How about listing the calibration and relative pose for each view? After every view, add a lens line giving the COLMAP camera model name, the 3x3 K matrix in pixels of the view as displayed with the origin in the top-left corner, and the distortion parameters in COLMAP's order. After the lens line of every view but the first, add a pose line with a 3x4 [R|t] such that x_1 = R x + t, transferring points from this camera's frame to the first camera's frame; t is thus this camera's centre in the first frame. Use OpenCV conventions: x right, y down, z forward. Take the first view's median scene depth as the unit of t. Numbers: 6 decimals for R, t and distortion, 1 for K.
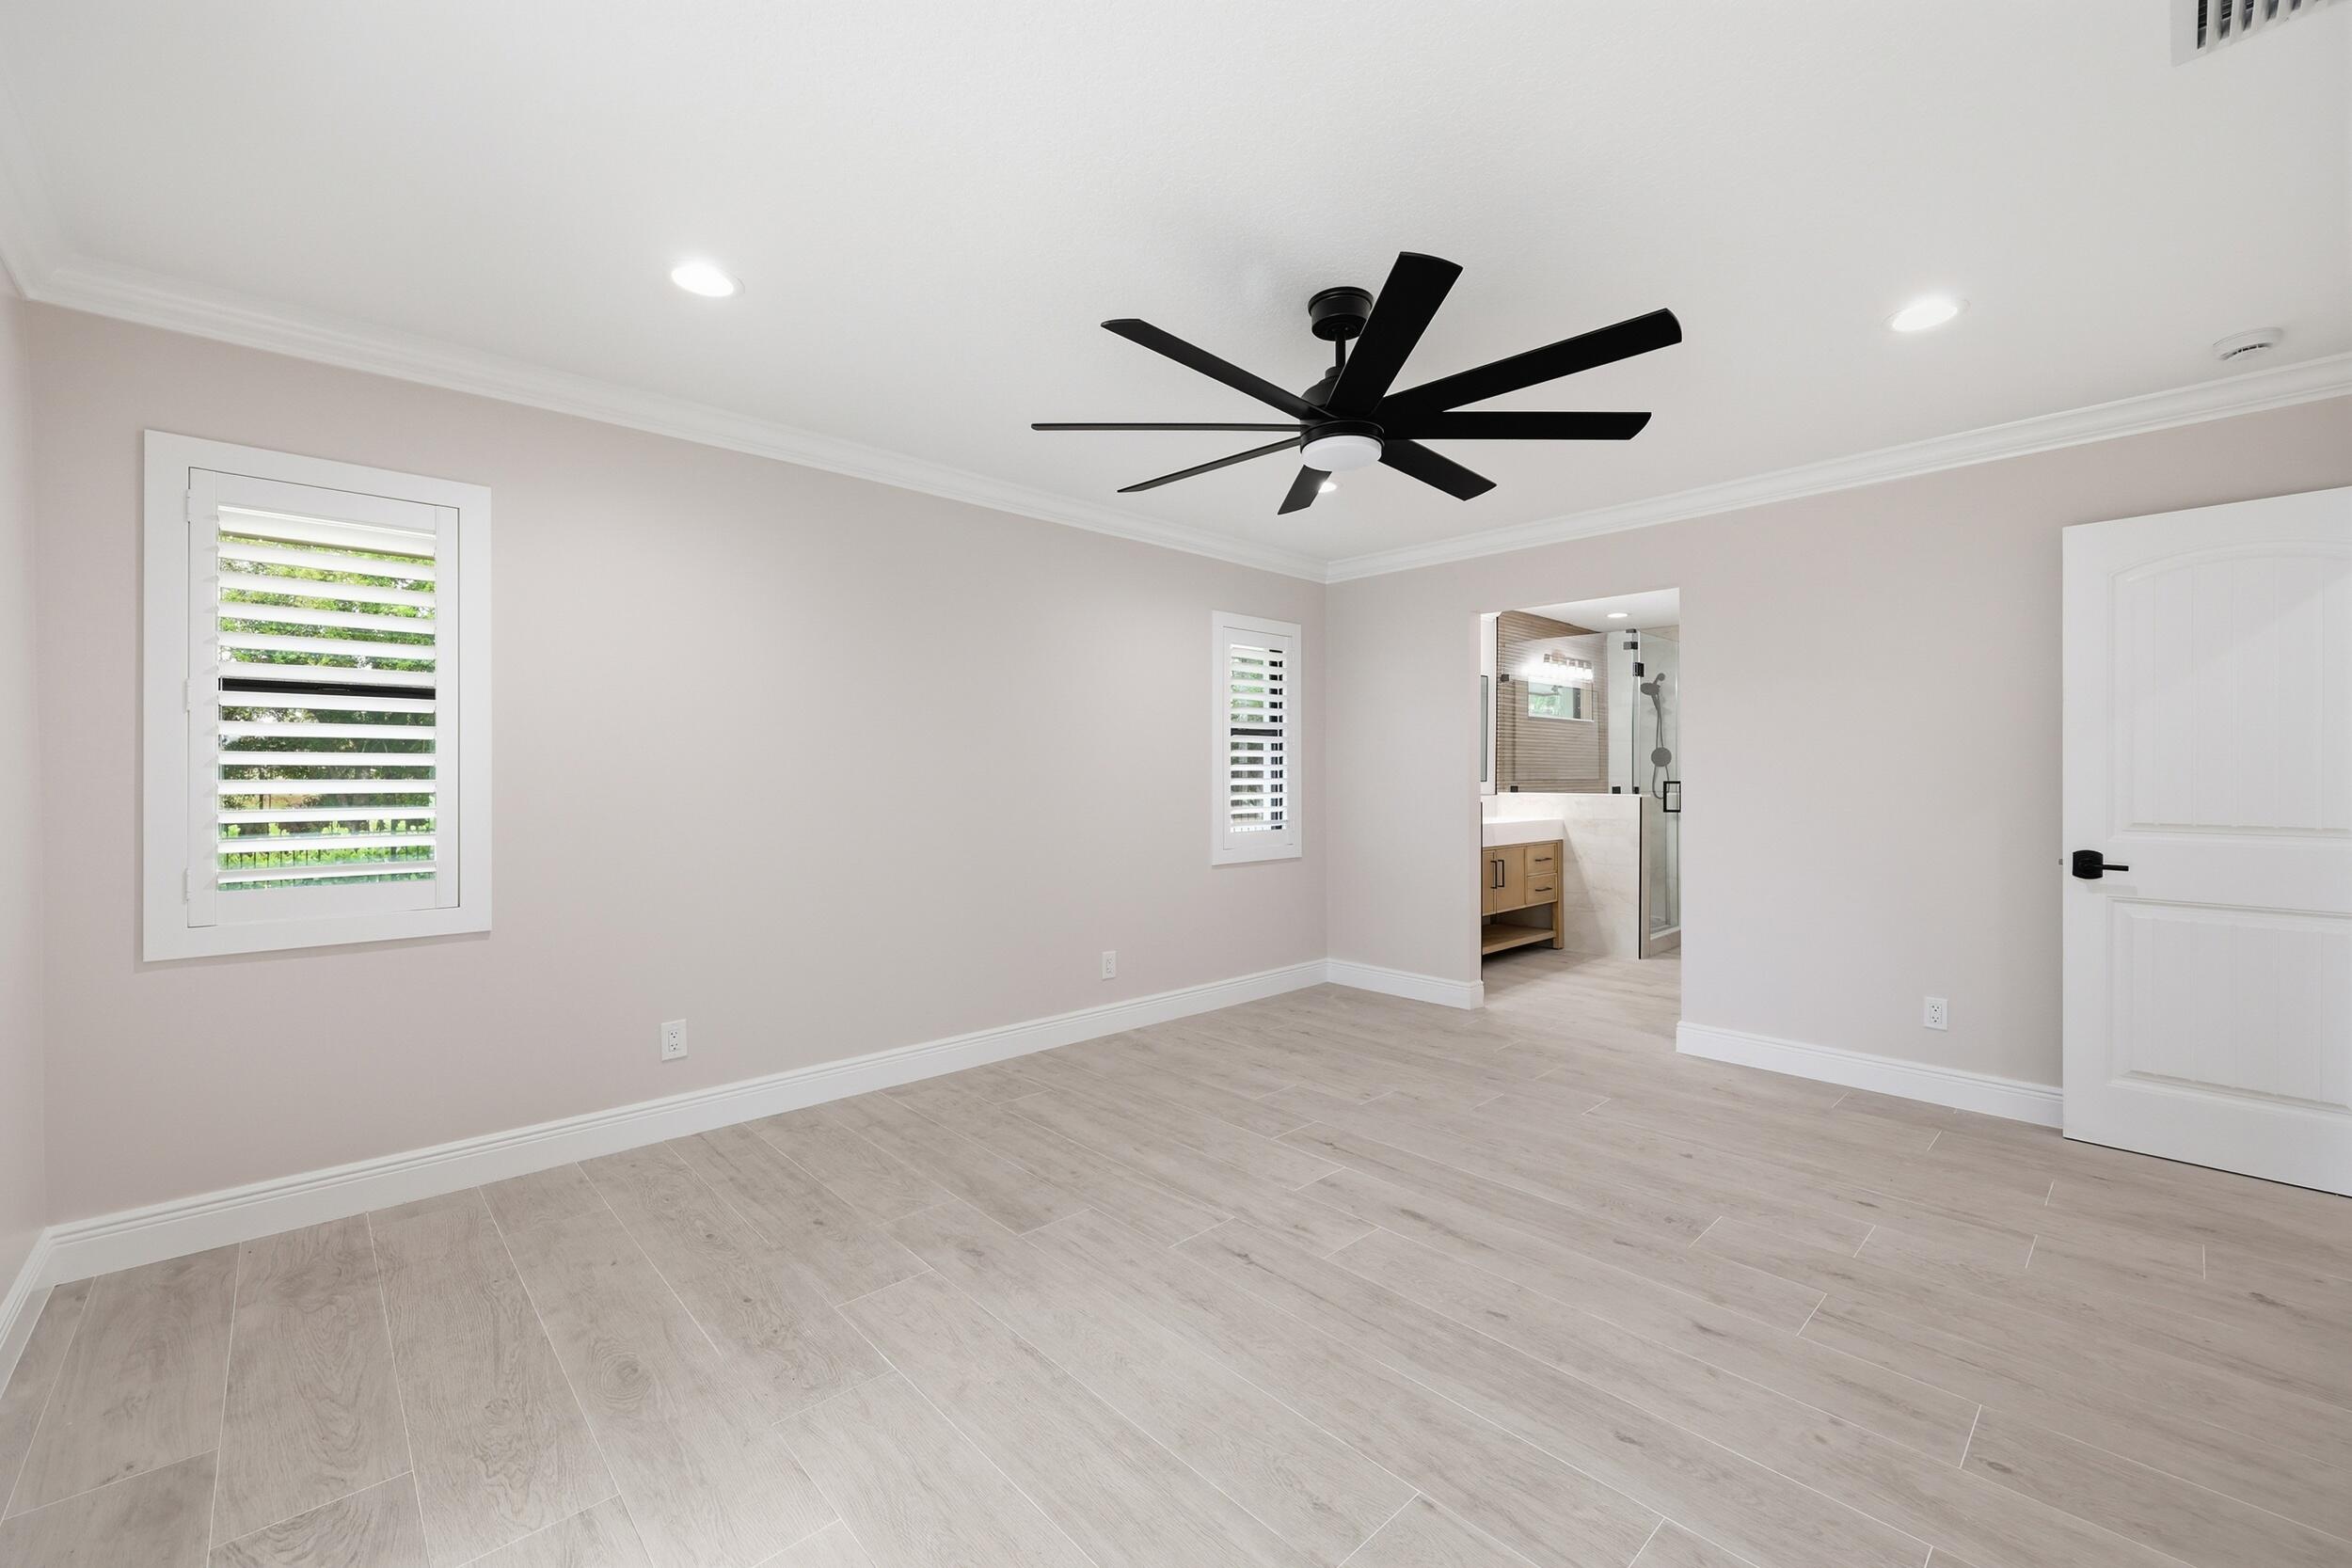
lens RADIAL K [[954.9, 0, 1176.0], [0, 954.9, 776.5], [0, 0, 1]] dist [0.001438, 0.000336]
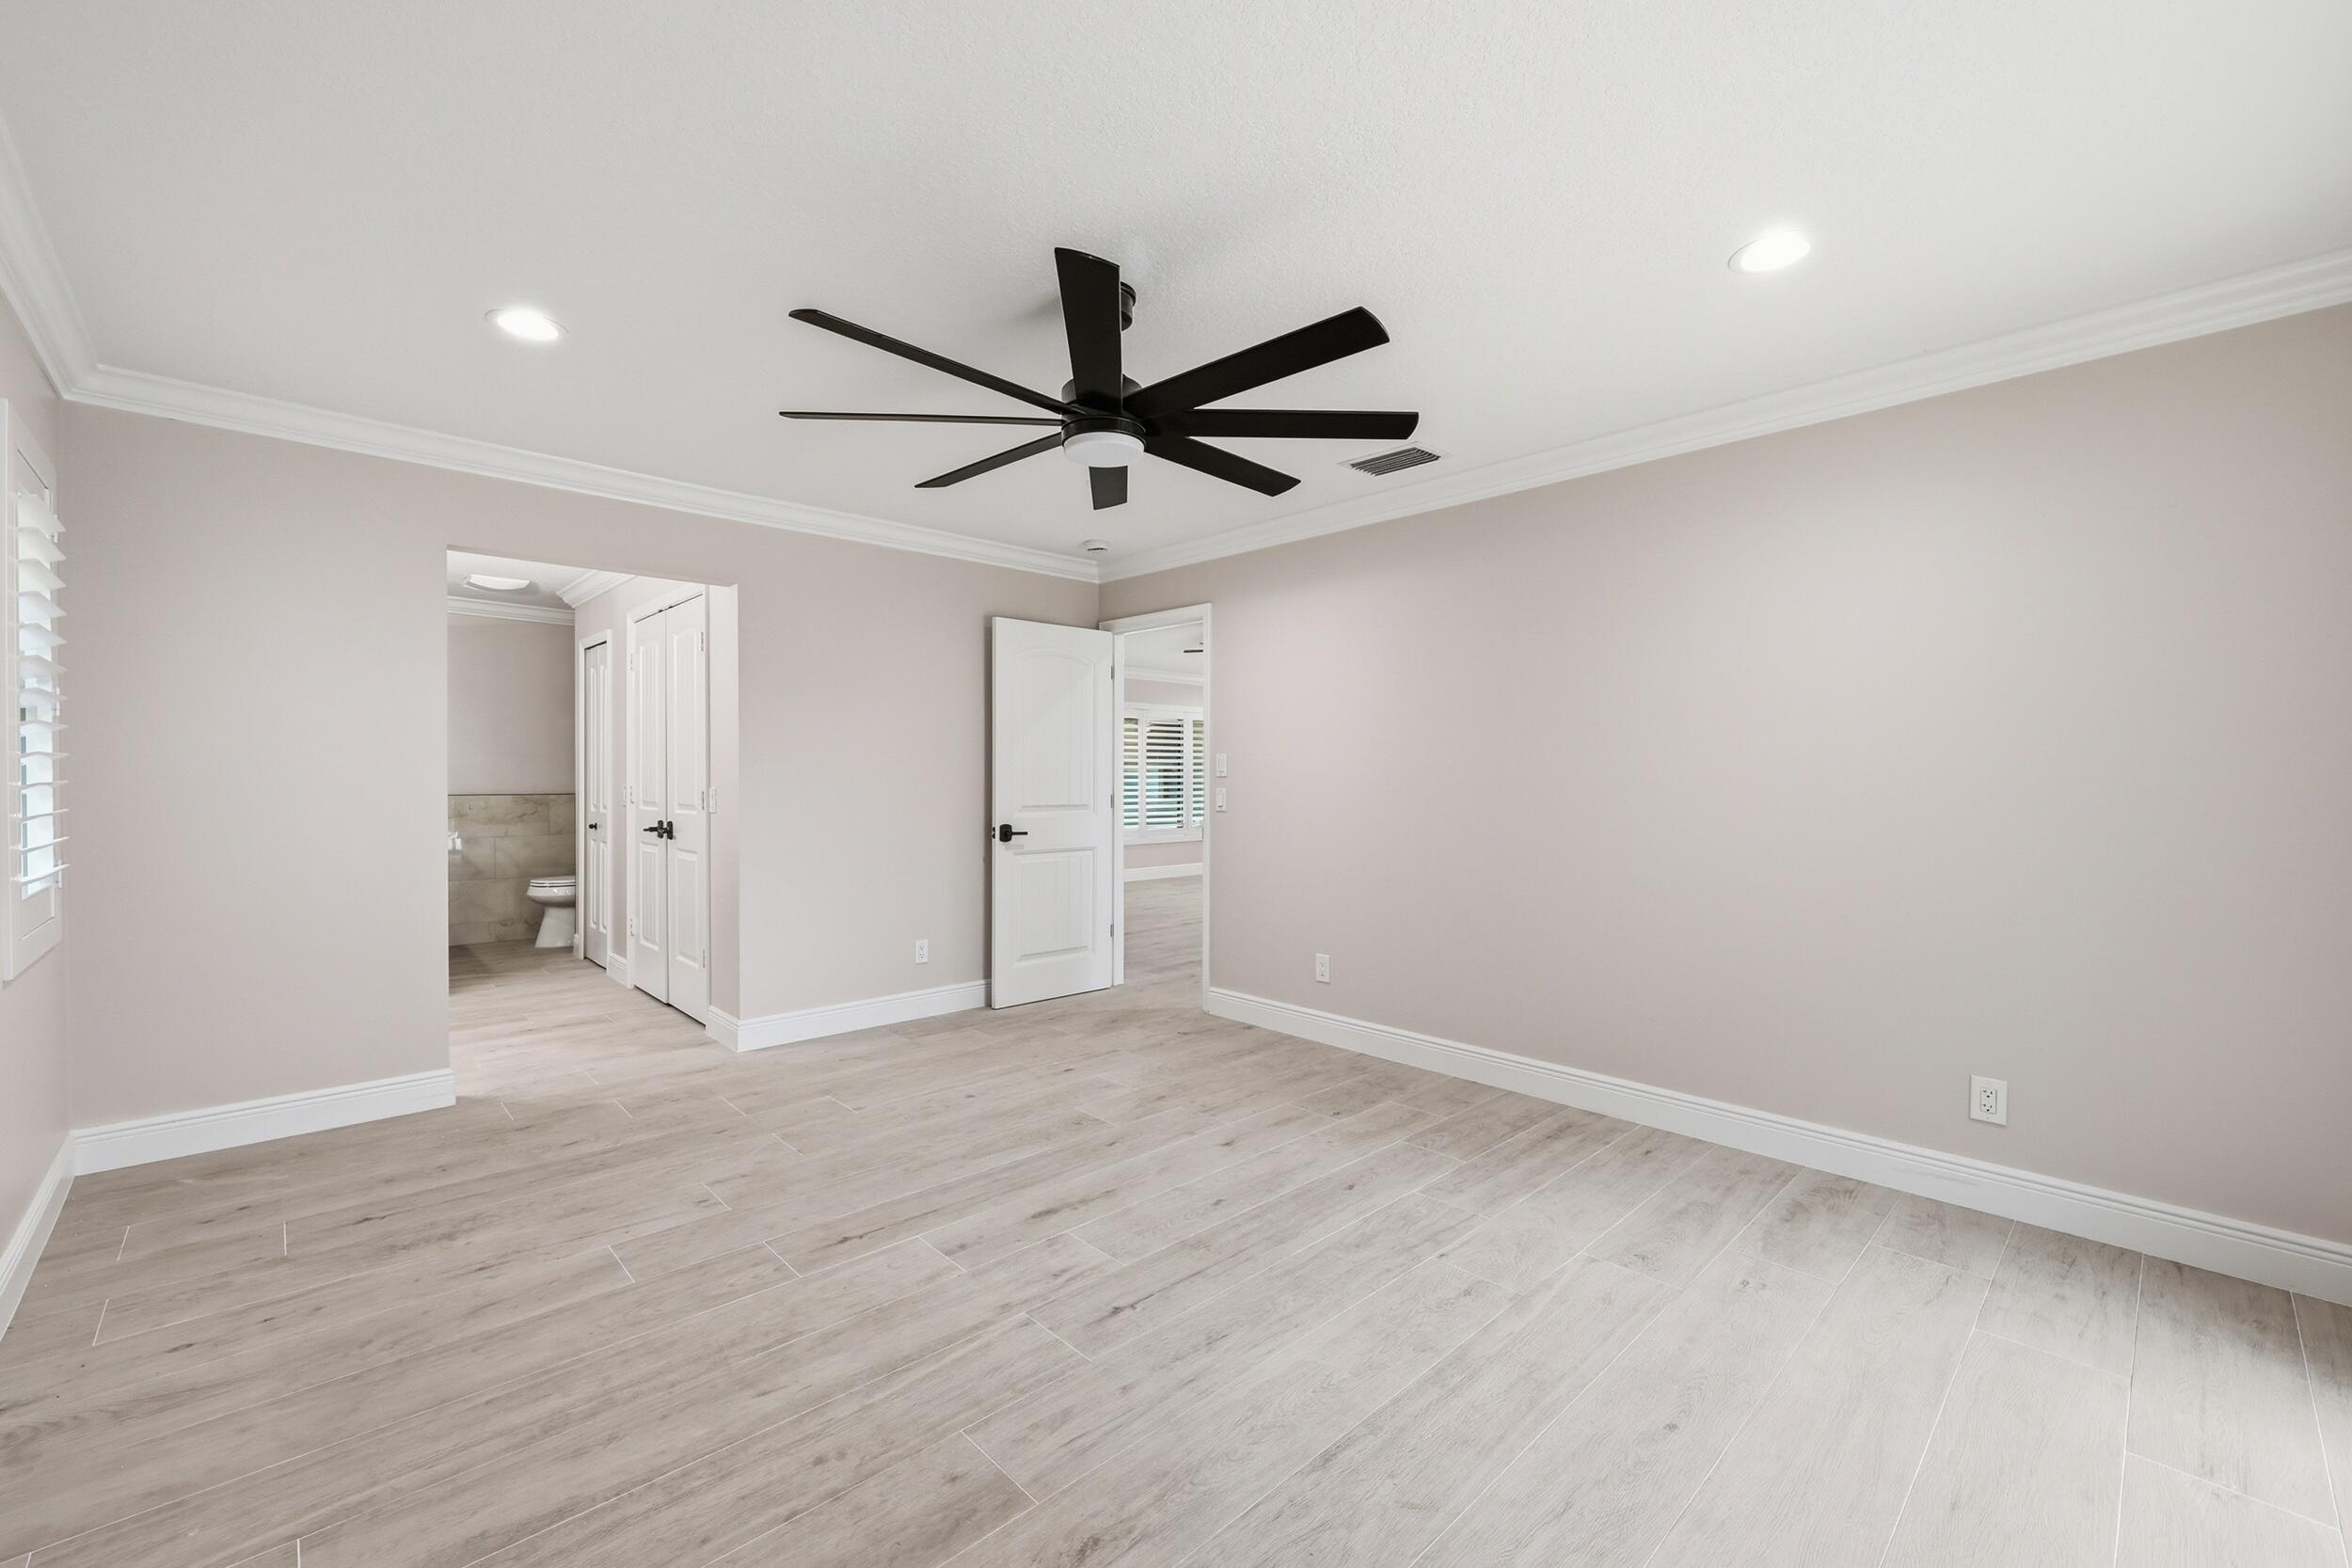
lens RADIAL K [[954.9, 0, 1176.0], [0, 954.9, 776.5], [0, 0, 1]] dist [0.001438, 0.000336]
pose [[-0.007558, -0.001009, 0.999971, -0.700260], [-0.002362, 0.999997, 0.000991, -0.005060], [-0.999969, -0.002354, -0.007560, 0.796229]]
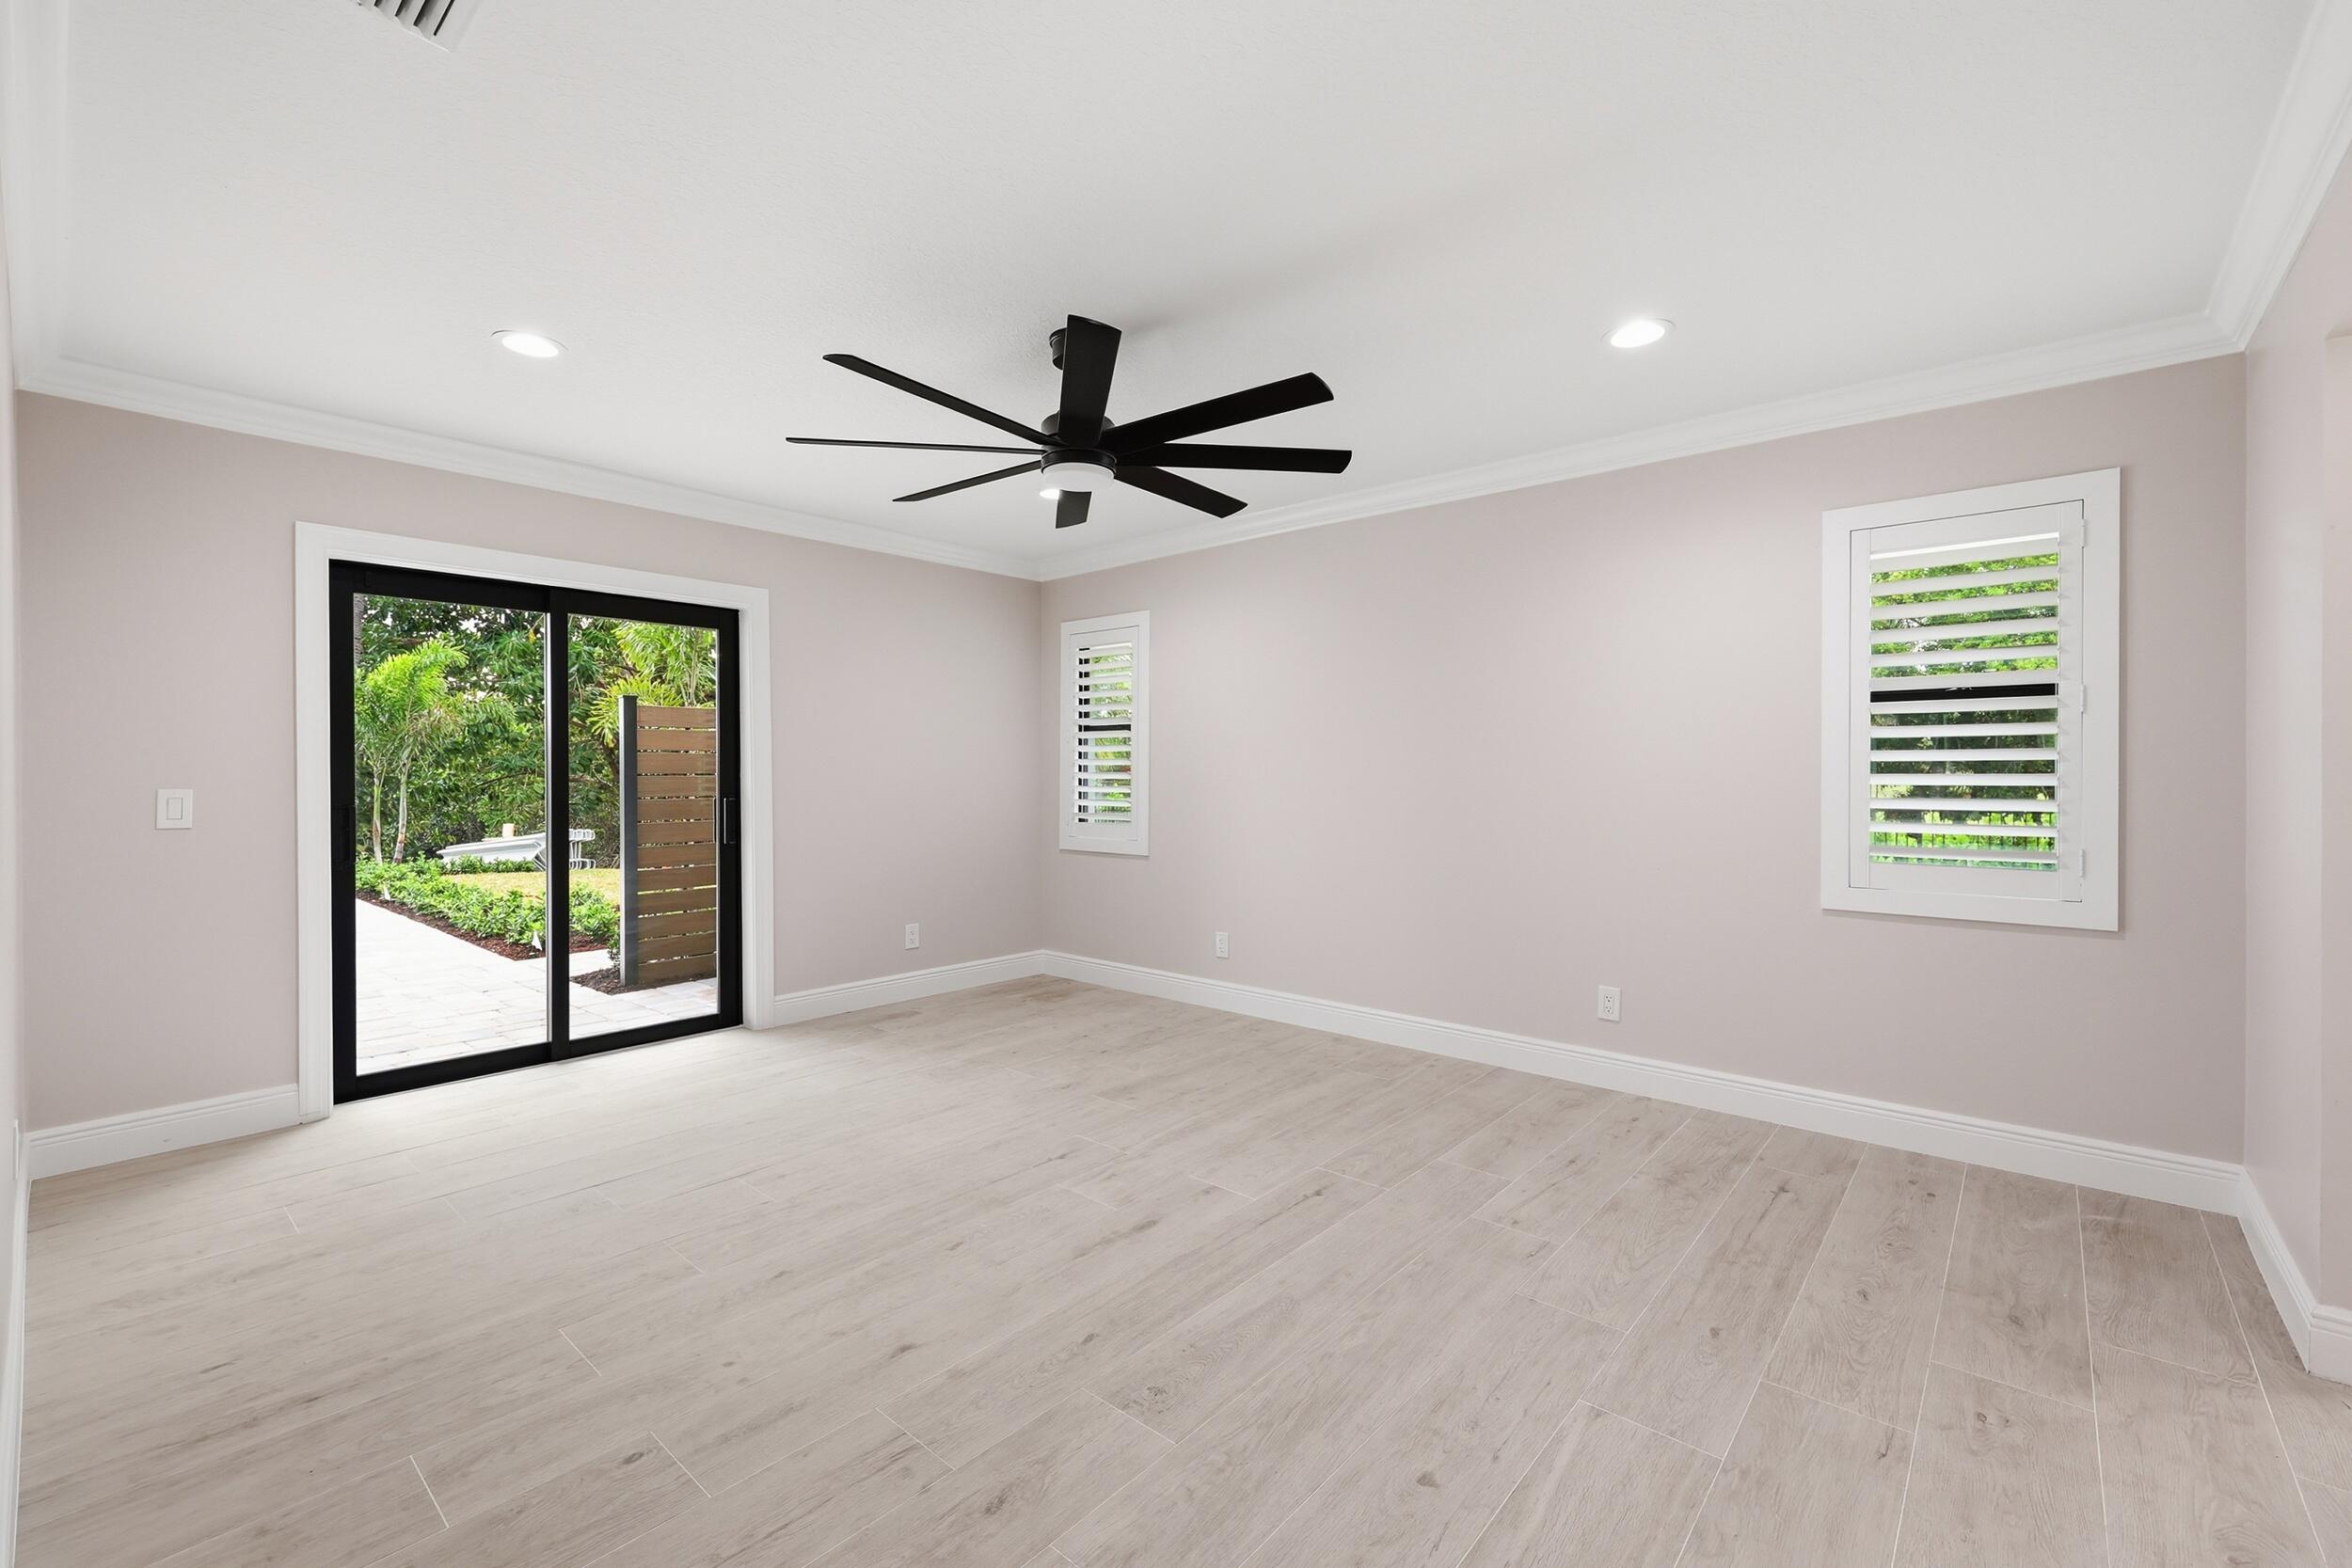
lens RADIAL K [[976.2, 0, 1168.1], [0, 976.2, 778.2], [0, 0, 1]] dist [0.001748, 0.000145]
pose [[0.094669, 0.004263, -0.995500, 1.124350], [-0.002142, 0.999989, 0.004078, 0.003689], [0.995506, 0.001747, 0.094677, 0.850376]]
